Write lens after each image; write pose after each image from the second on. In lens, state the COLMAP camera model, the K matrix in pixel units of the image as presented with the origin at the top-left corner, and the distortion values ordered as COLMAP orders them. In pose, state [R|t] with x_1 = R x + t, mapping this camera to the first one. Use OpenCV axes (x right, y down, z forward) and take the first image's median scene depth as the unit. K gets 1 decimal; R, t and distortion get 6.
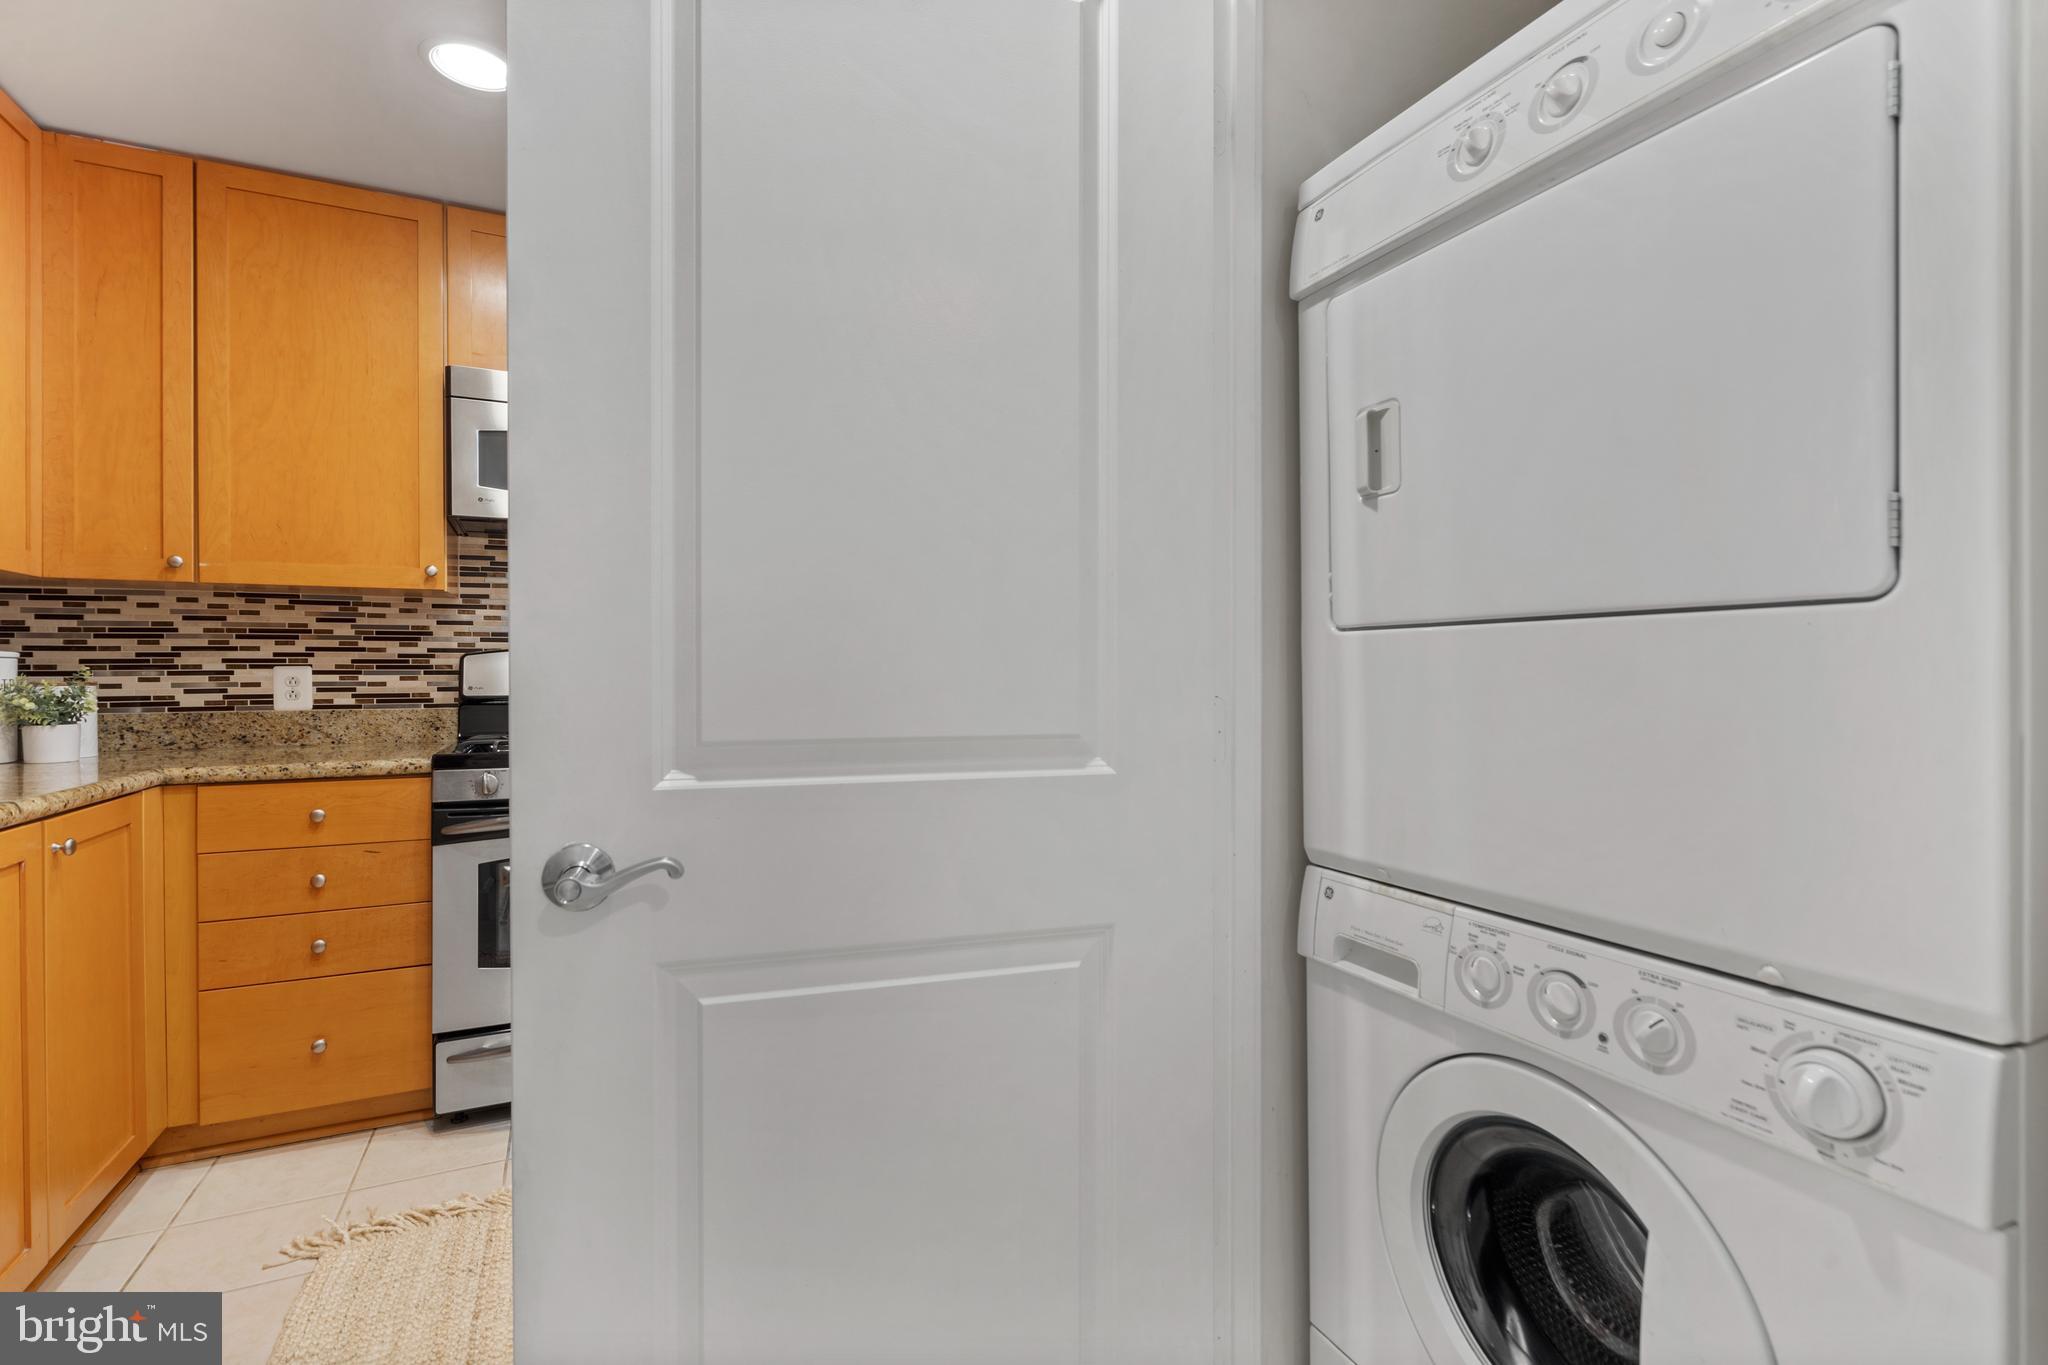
lens RADIAL K [[945.2, 0, 1033.0], [0, 945.2, 674.8], [0, 0, 1]] dist [-0.004306, 0.001704]
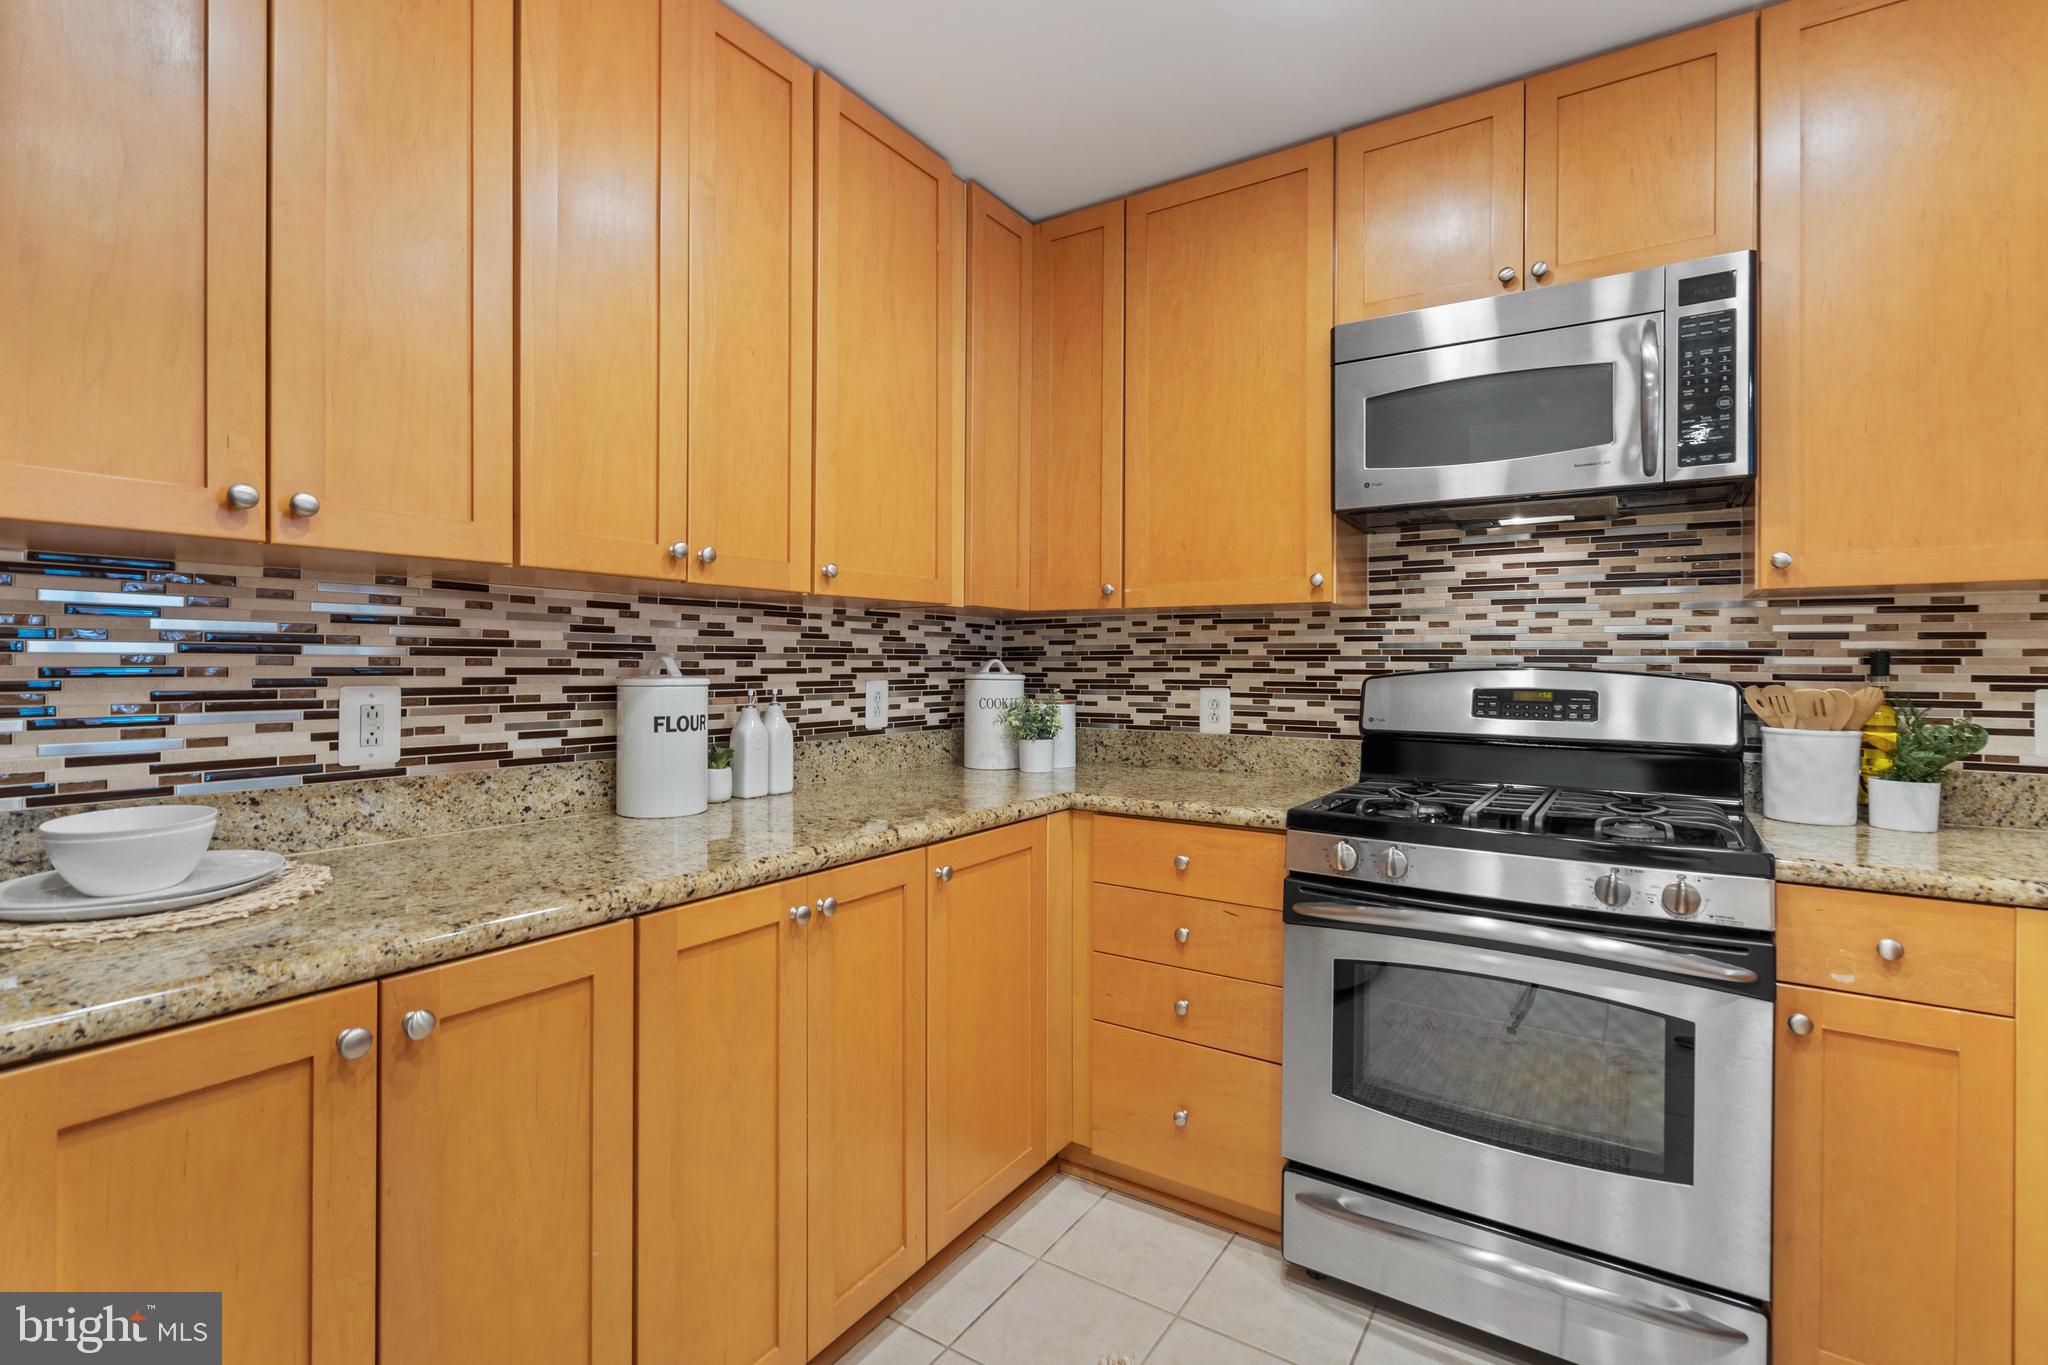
lens RADIAL K [[945.2, 0, 1021.0], [0, 945.2, 664.3], [0, 0, 1]] dist [-0.004306, 0.001704]
pose [[0.509210, 0.004900, -0.860628, -0.055691], [-0.010002, 0.999950, -0.000225, -0.035294], [0.860584, 0.008722, 0.509234, 0.376461]]
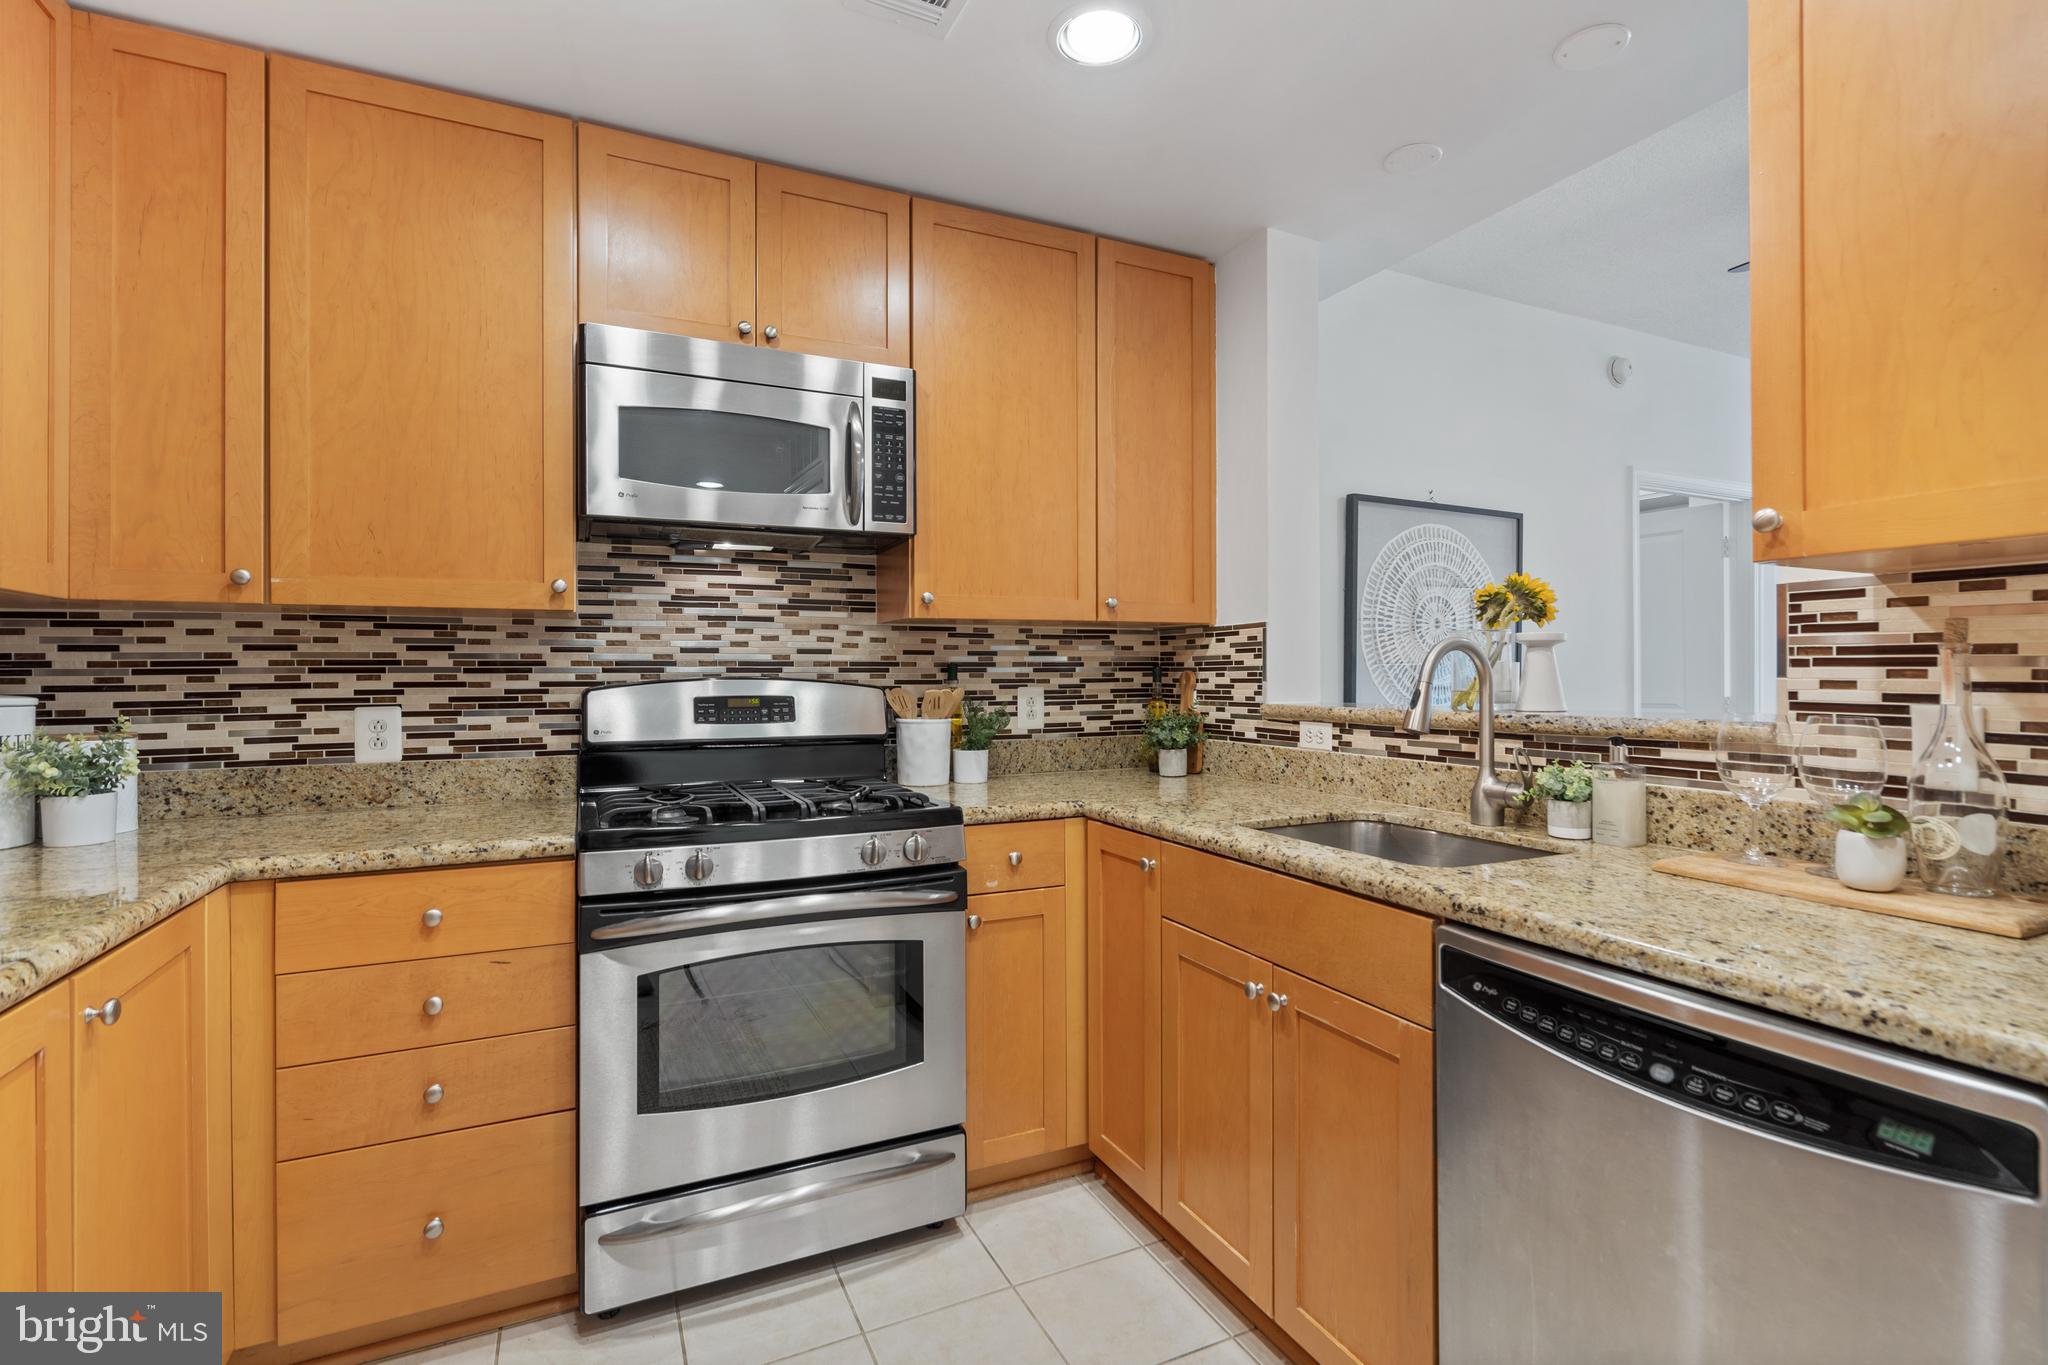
lens RADIAL K [[945.2, 0, 1027.2], [0, 945.2, 670.2], [0, 0, 1]] dist [-0.004306, 0.001704]
pose [[0.999915, -0.003939, -0.012446, -0.258896], [0.003825, 0.999951, -0.009176, -0.034461], [0.012482, 0.009128, 0.999880, 0.241047]]
